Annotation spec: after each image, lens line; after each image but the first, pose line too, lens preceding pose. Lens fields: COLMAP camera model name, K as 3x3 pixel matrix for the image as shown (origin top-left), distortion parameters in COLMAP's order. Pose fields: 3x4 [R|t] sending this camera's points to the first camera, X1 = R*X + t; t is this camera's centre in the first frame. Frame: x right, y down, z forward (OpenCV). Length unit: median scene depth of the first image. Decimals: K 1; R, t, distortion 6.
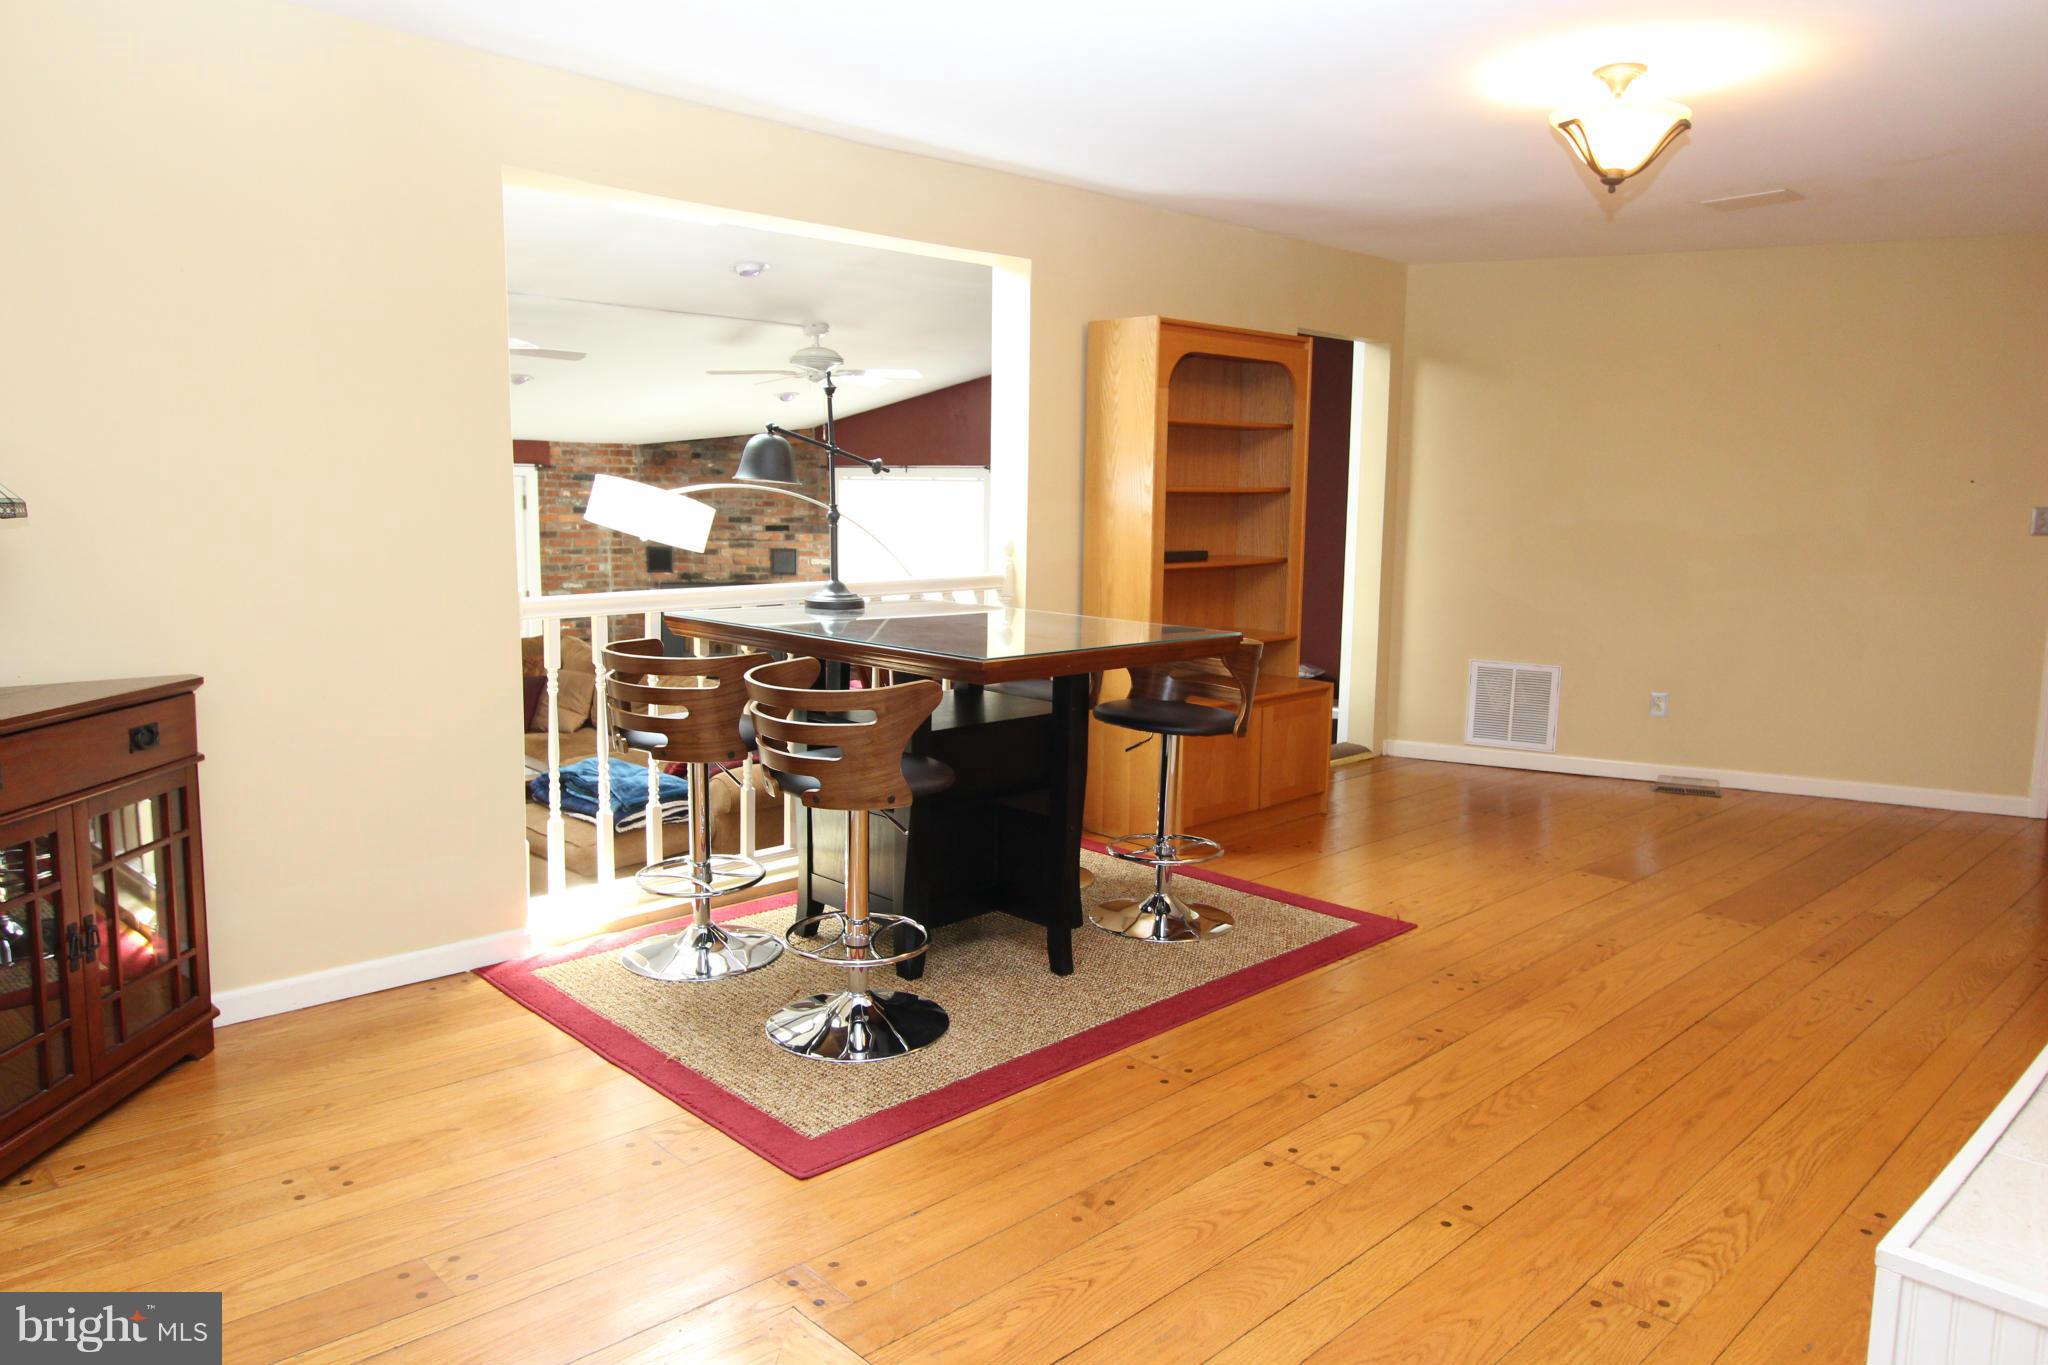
lens RADIAL K [[1380.5, 0, 1024.0], [0, 1380.5, 682.5], [0, 0, 1]] dist [-0.019305, 0.001430]
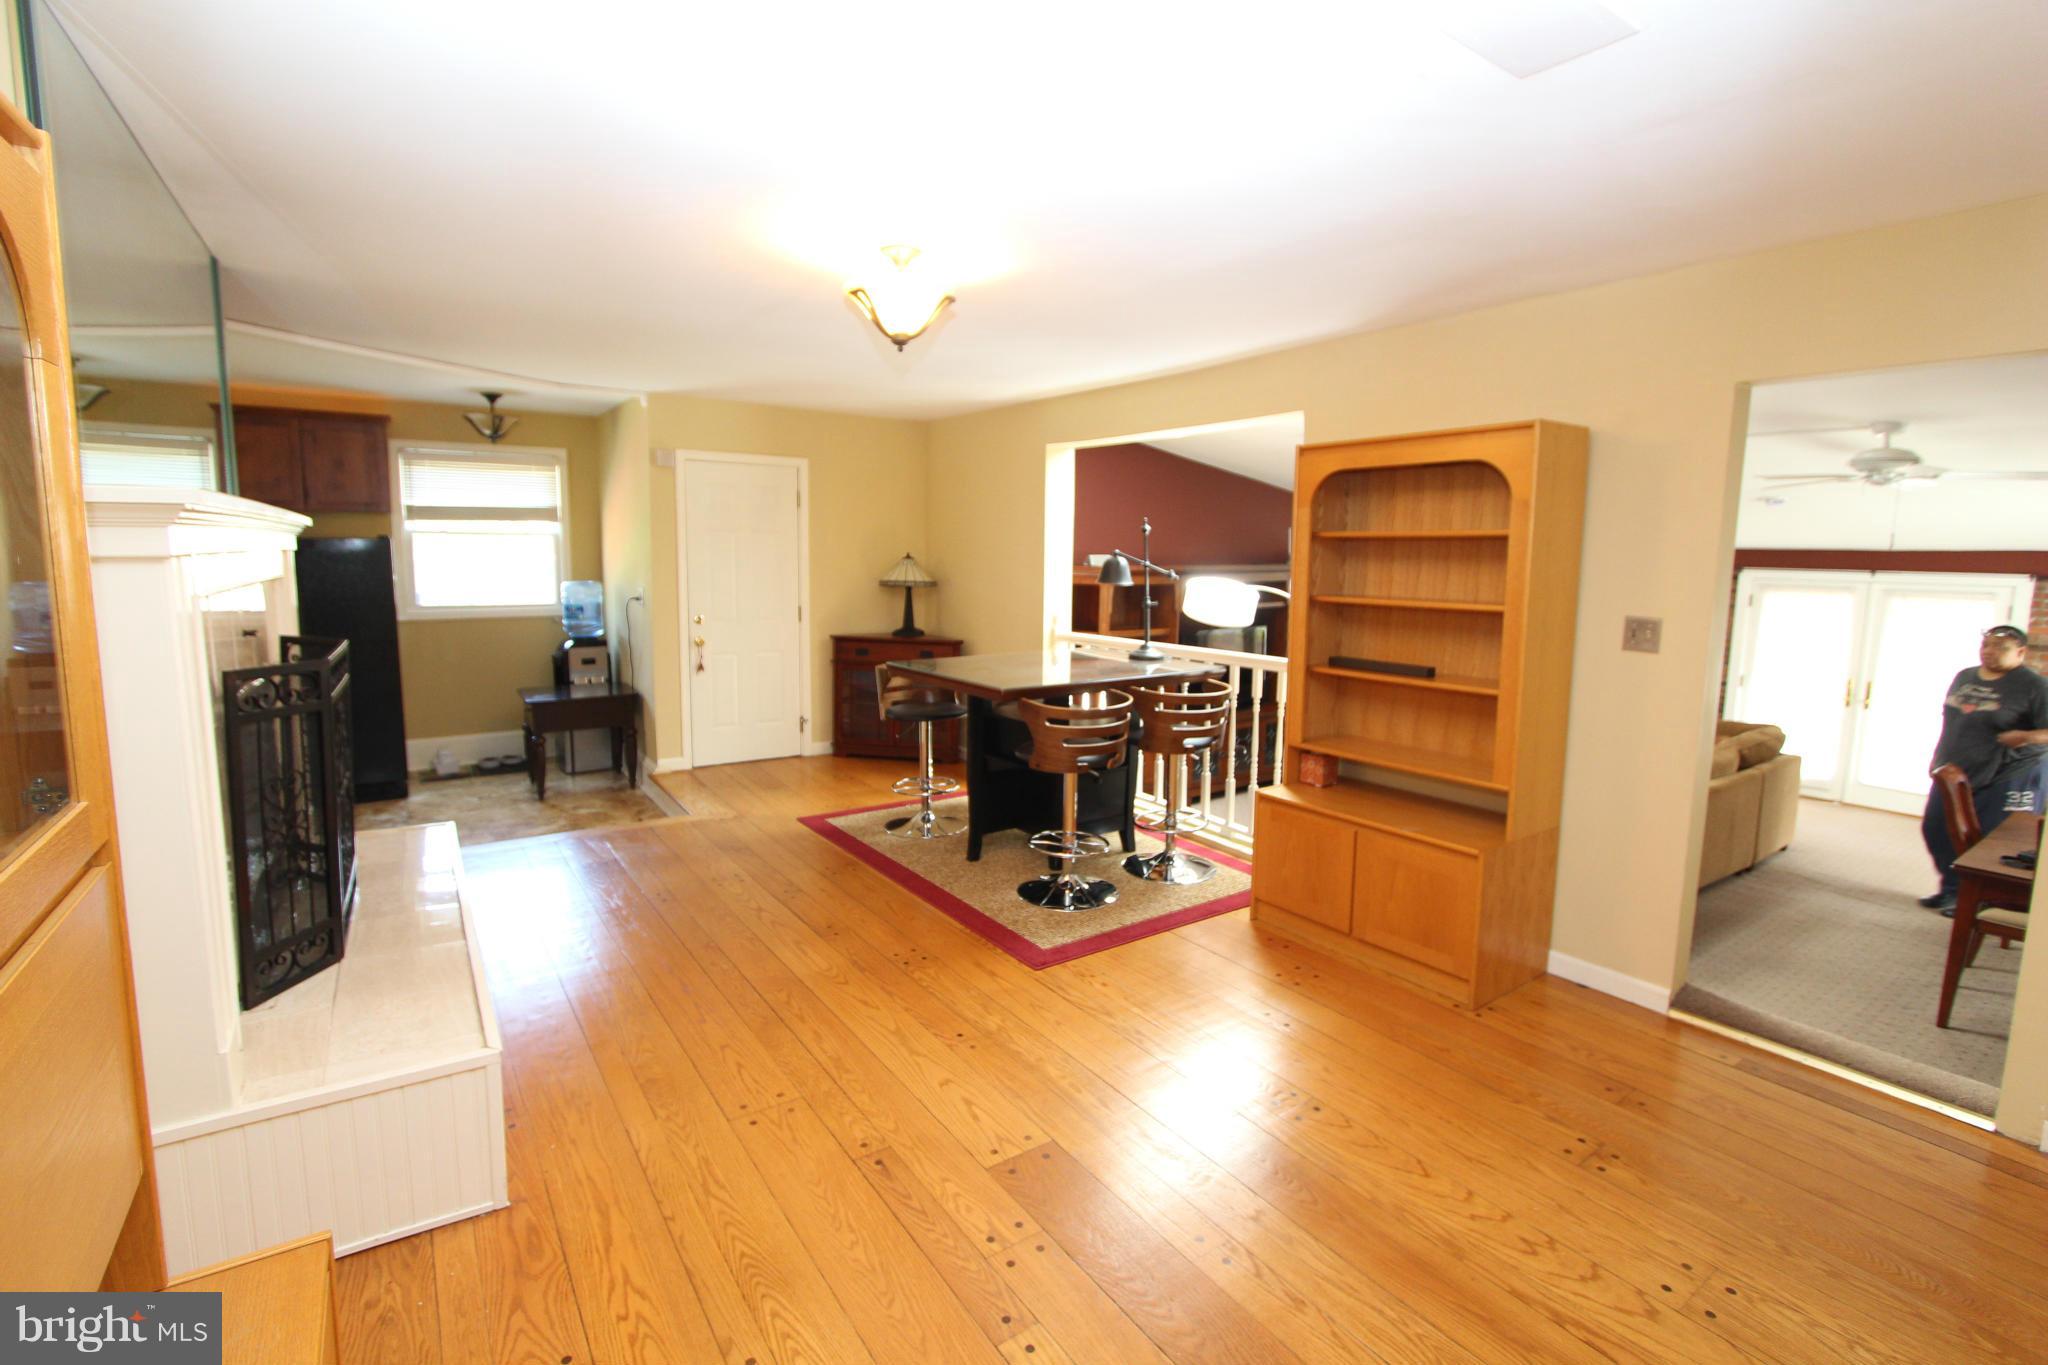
lens RADIAL K [[944.9, 0, 1023.7], [0, 944.9, 654.4], [0, 0, 1]] dist [-0.017508, 0.000278]
pose [[-0.163455, 0.094563, -0.982008, 1.134972], [-0.153825, 0.980778, 0.120049, -0.196328], [0.974485, 0.170680, -0.145766, 1.146654]]
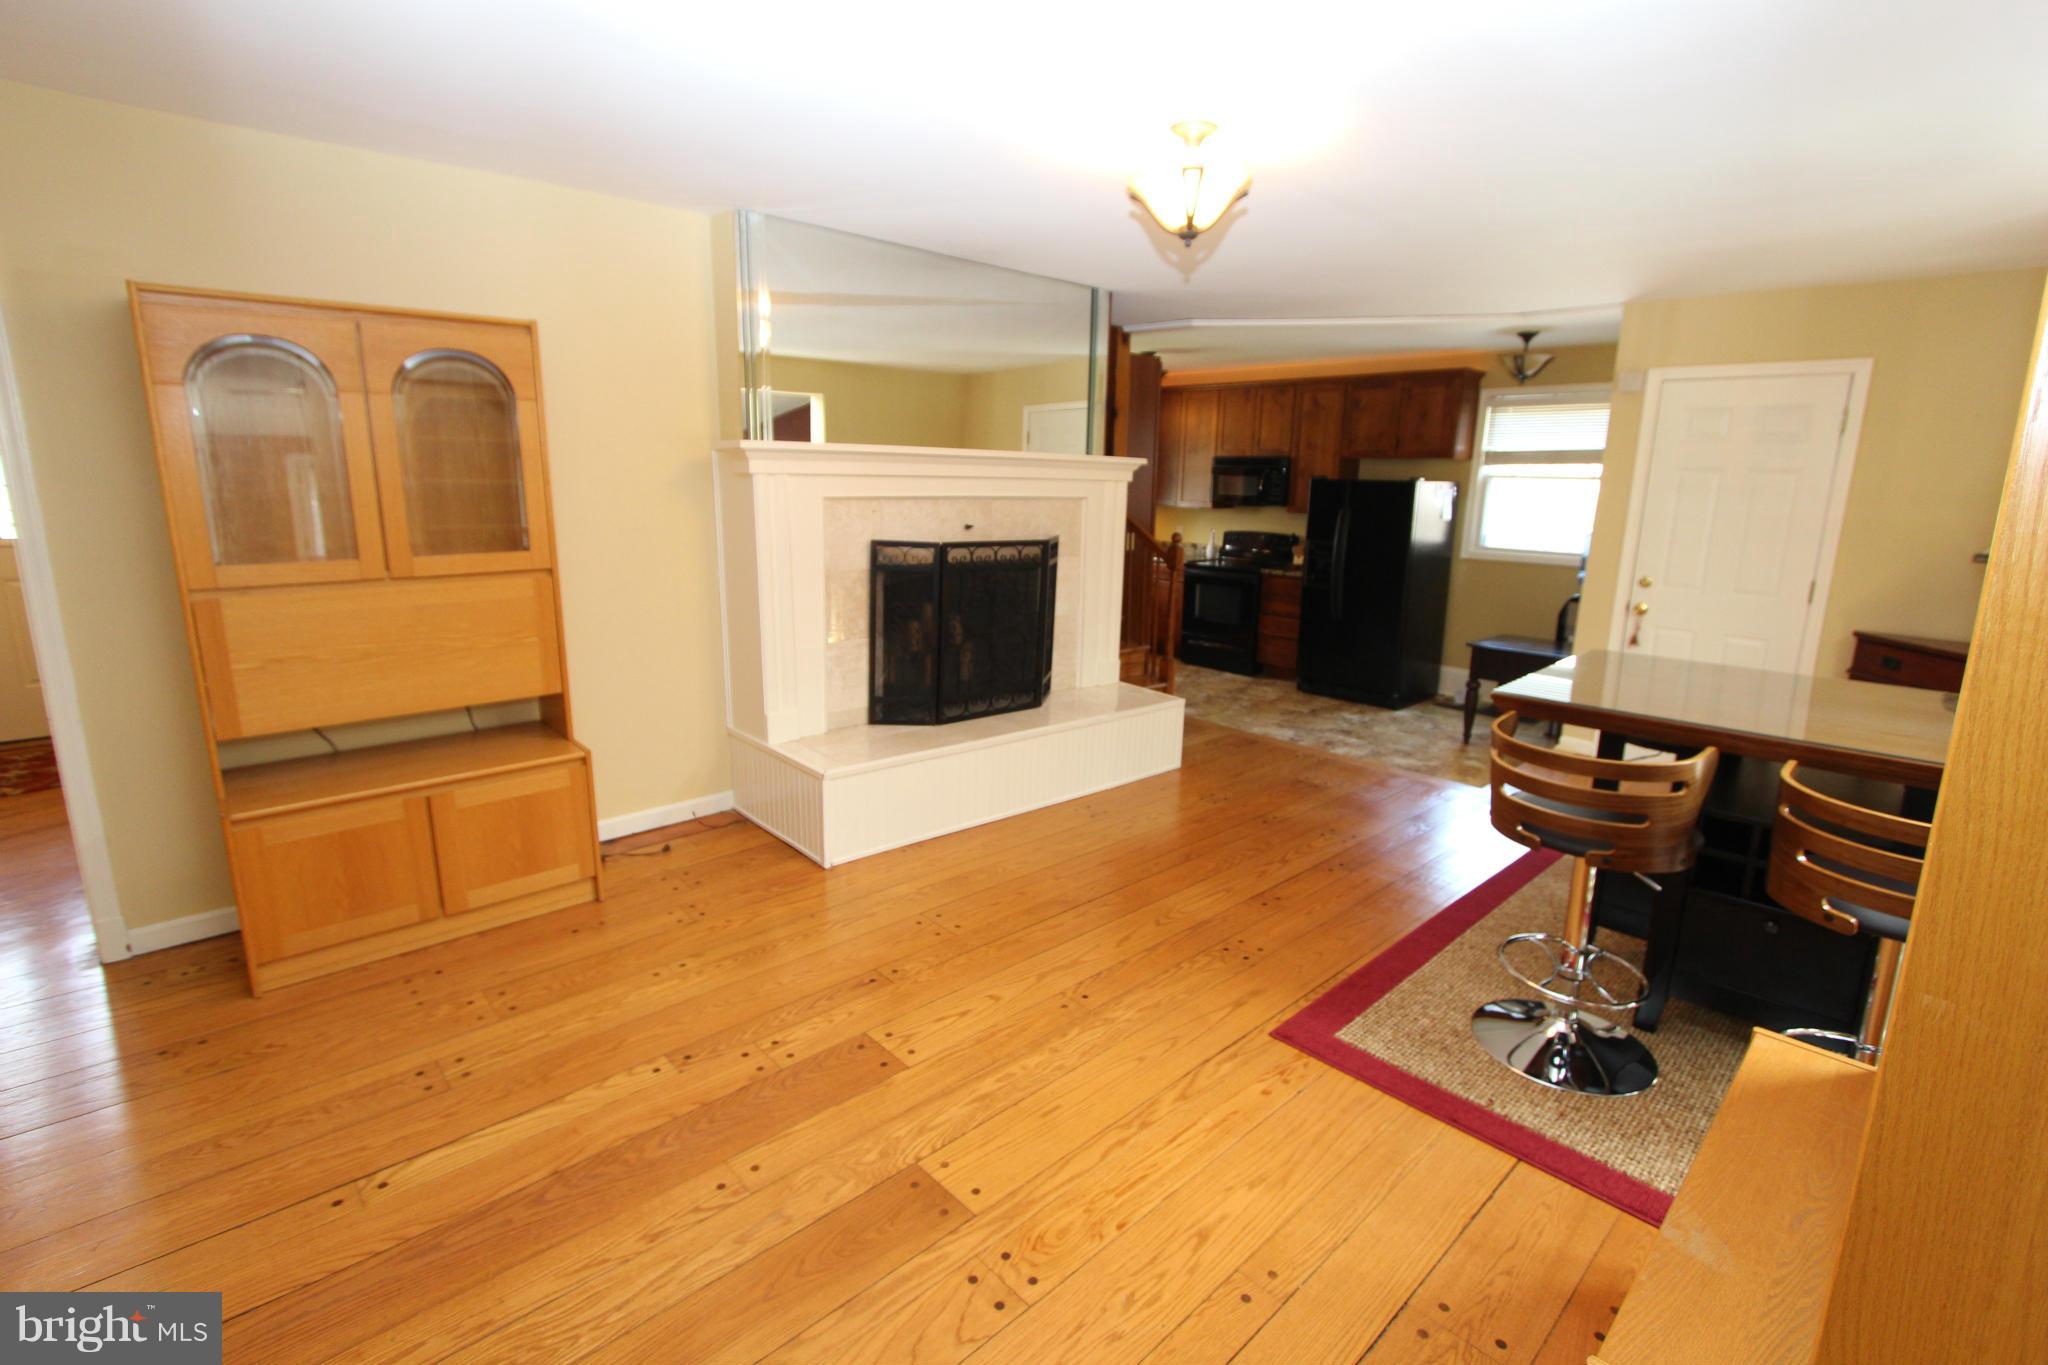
lens RADIAL K [[930.4, 0, 1024.4], [0, 930.4, 667.8], [0, 0, 1]] dist [-0.018838, 0.001164]
pose [[-0.999156, -0.038453, 0.014430, 0.480272], [-0.031385, 0.941467, 0.335641, -0.263725], [-0.026492, 0.334905, -0.941879, 1.611854]]
